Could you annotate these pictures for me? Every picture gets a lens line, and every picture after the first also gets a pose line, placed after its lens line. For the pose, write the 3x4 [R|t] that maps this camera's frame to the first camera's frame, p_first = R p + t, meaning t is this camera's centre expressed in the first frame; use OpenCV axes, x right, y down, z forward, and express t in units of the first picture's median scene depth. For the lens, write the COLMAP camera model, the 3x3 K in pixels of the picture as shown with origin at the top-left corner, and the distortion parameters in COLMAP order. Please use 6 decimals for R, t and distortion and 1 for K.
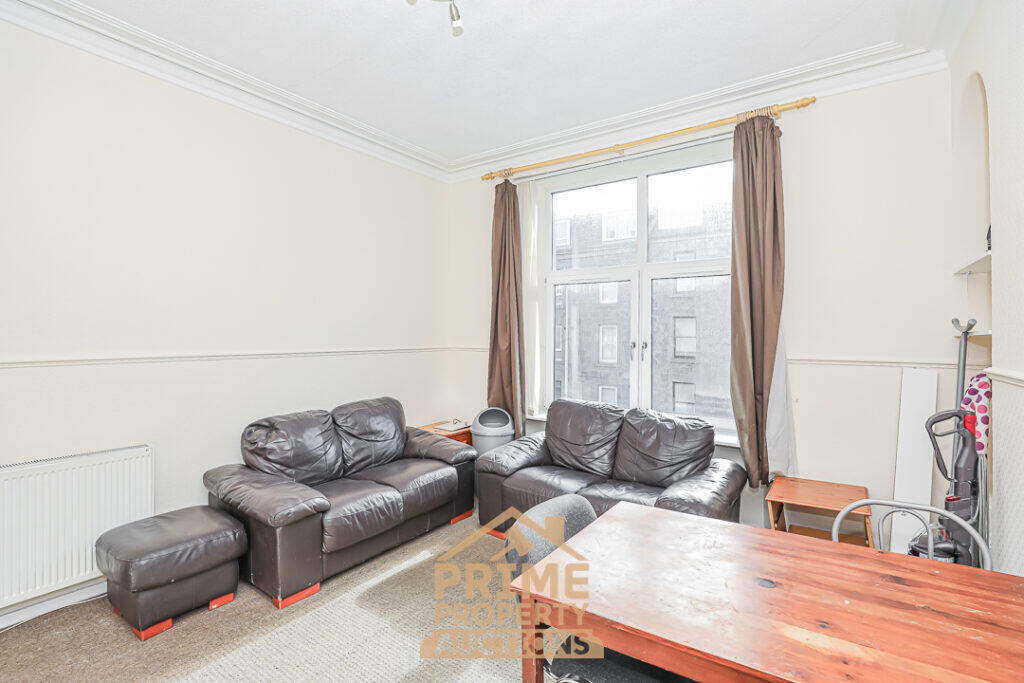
lens RADIAL K [[471.7, 0, 512.0], [0, 471.7, 341.5], [0, 0, 1]] dist [-0.042402, 0.000048]
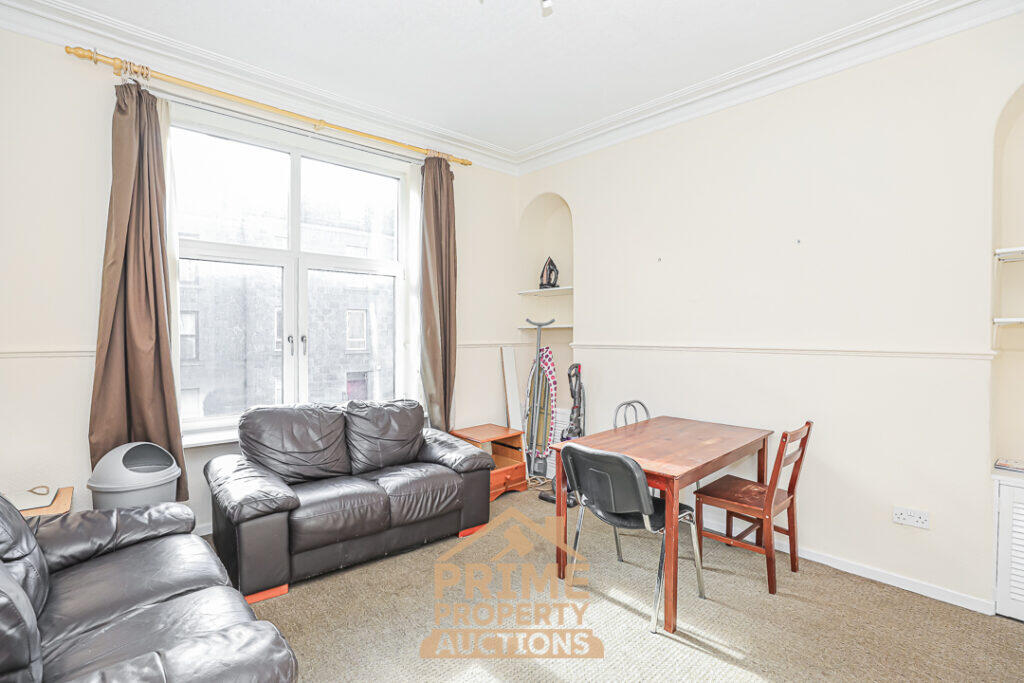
lens RADIAL K [[493.3, 0, 512.0], [0, 493.3, 341.5], [0, 0, 1]] dist [-0.000342, 0.000021]
pose [[0.211369, -0.024735, 0.977093, -0.723370], [0.018487, 0.999602, 0.021306, 0.000399], [-0.977231, 0.013560, 0.211742, 0.478675]]
